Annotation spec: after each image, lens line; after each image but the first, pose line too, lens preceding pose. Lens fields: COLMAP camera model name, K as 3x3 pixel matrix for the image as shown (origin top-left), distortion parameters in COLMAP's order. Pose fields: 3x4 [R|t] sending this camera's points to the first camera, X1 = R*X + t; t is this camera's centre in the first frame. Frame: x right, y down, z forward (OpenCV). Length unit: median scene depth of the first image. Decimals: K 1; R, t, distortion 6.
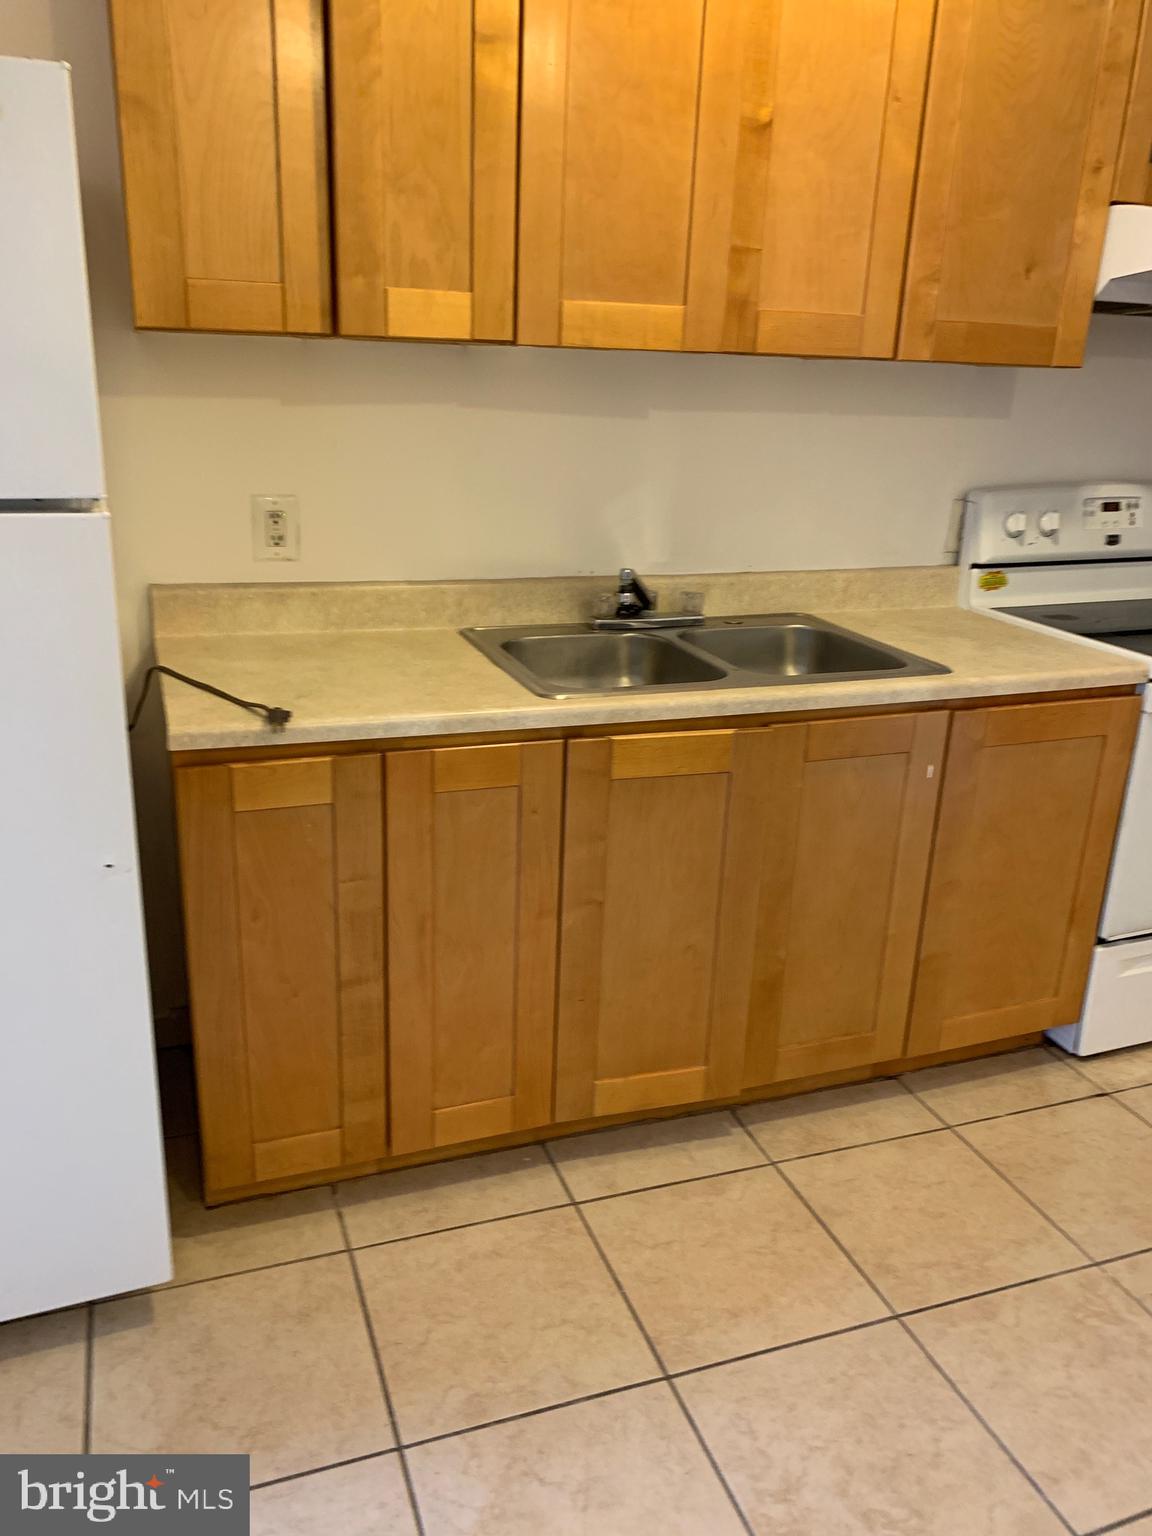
lens RADIAL K [[1187.0, 0, 579.4], [0, 1187.0, 758.2], [0, 0, 1]] dist [0.010743, -0.027600]
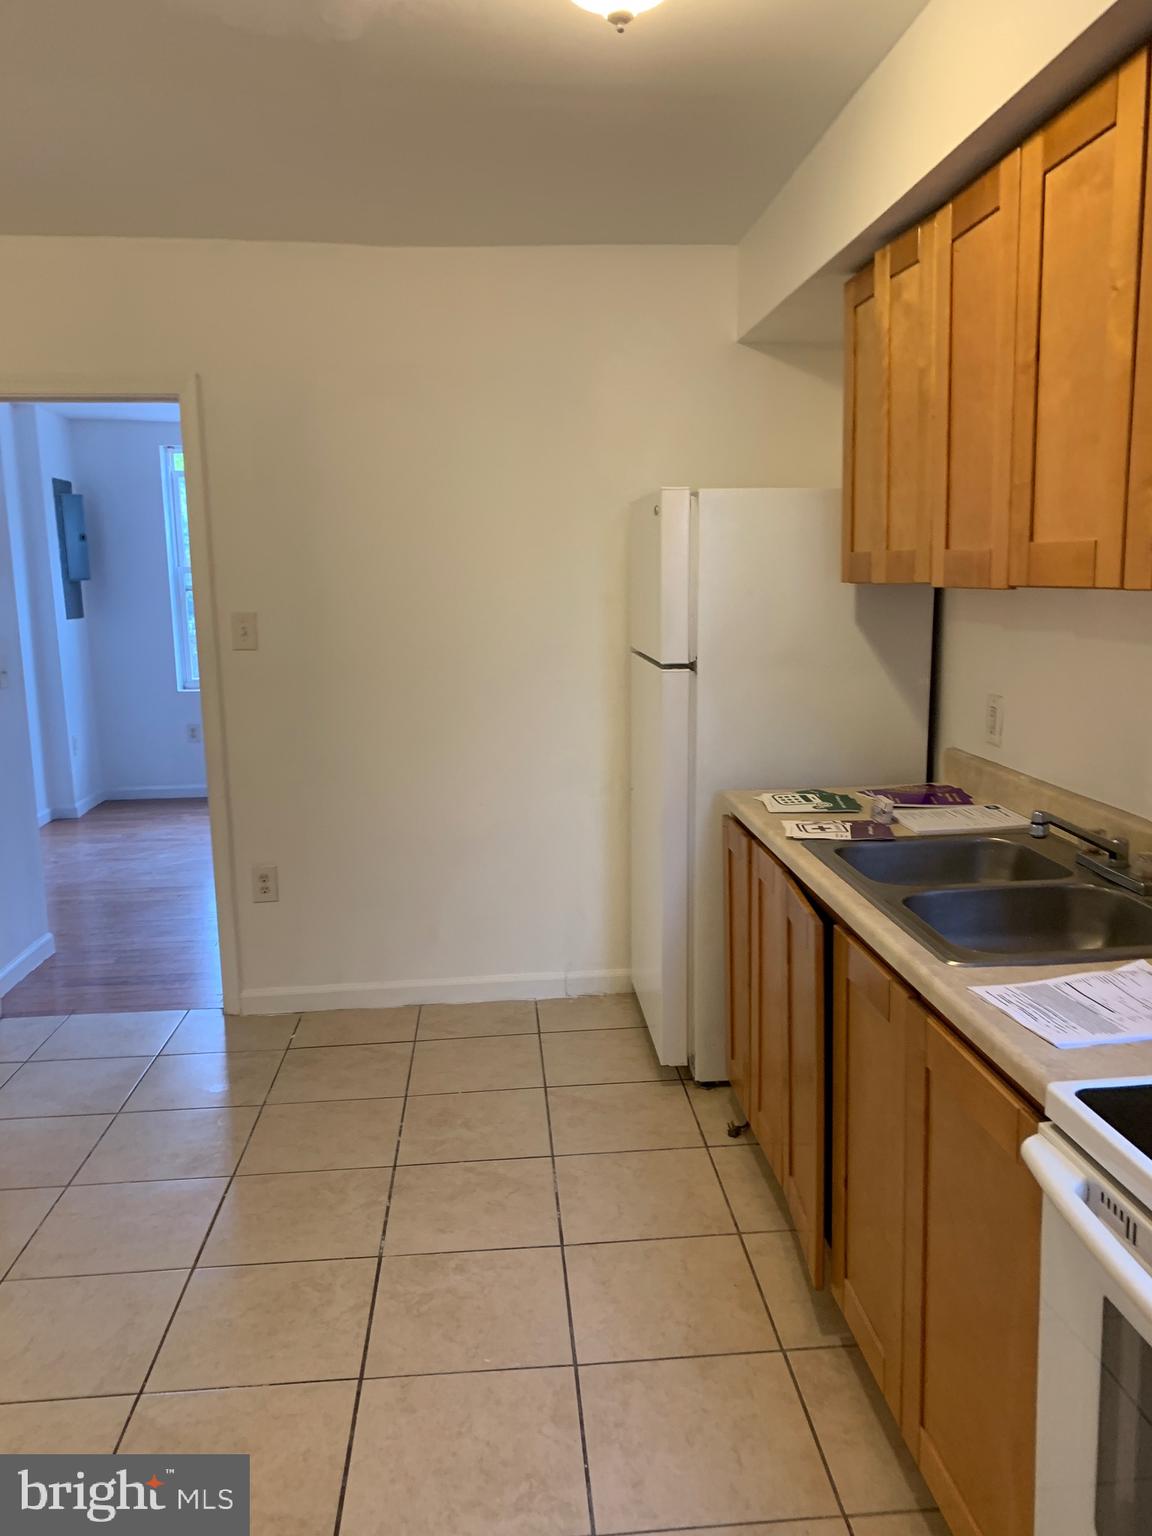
lens RADIAL K [[1186.8, 0, 586.6], [0, 1186.8, 757.4], [0, 0, 1]] dist [0.015304, -0.010324]
pose [[-0.269519, 0.122701, -0.955146, 1.130197], [-0.285006, 0.937252, 0.200824, -0.295966], [0.919854, 0.326348, -0.217637, 0.904675]]
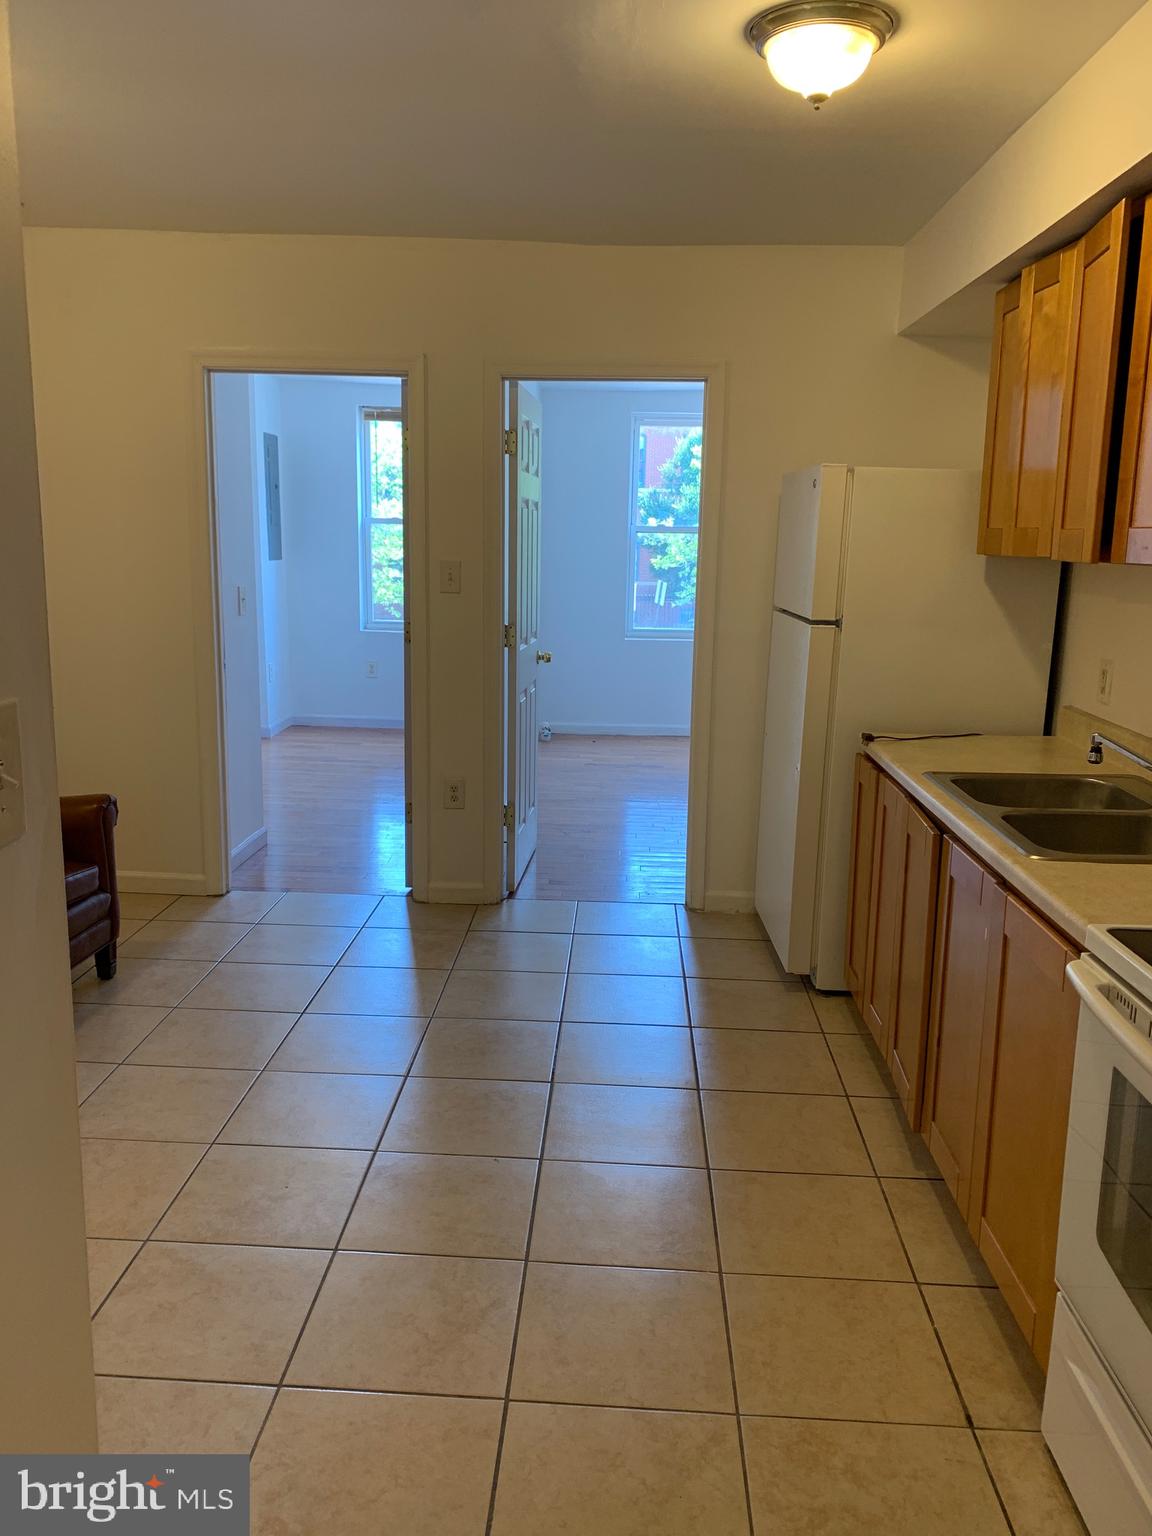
lens RADIAL K [[1187.0, 0, 579.4], [0, 1187.0, 758.2], [0, 0, 1]] dist [0.010743, -0.027600]
pose [[-0.384634, 0.132055, -0.913574, 1.384912], [-0.314882, 0.911578, 0.264338, -0.298107], [0.867702, 0.389342, -0.309042, 0.946359]]
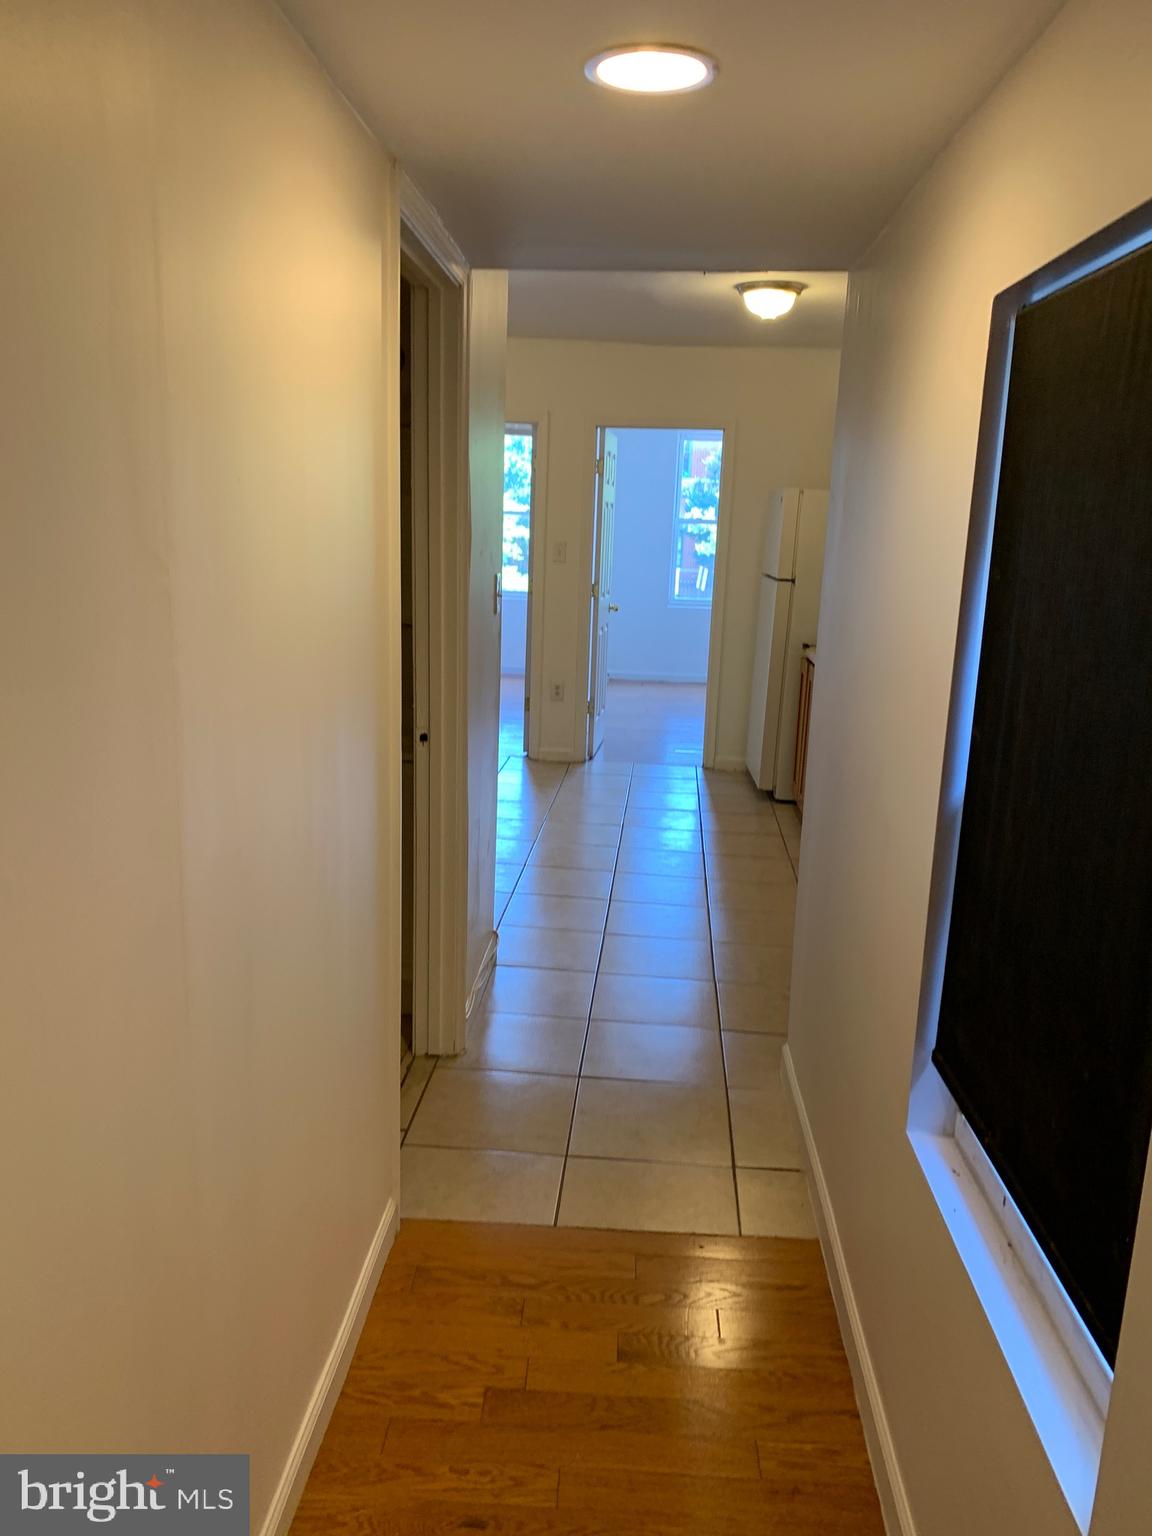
lens RADIAL K [[1266.2, 0, 558.4], [0, 1266.2, 798.8], [0, 0, 1]] dist [0.106890, -0.231303]
pose [[-0.427298, 0.148277, -0.891869, 2.882680], [-0.325737, 0.894964, 0.304853, -0.437682], [0.843393, 0.420778, -0.334117, 1.486643]]
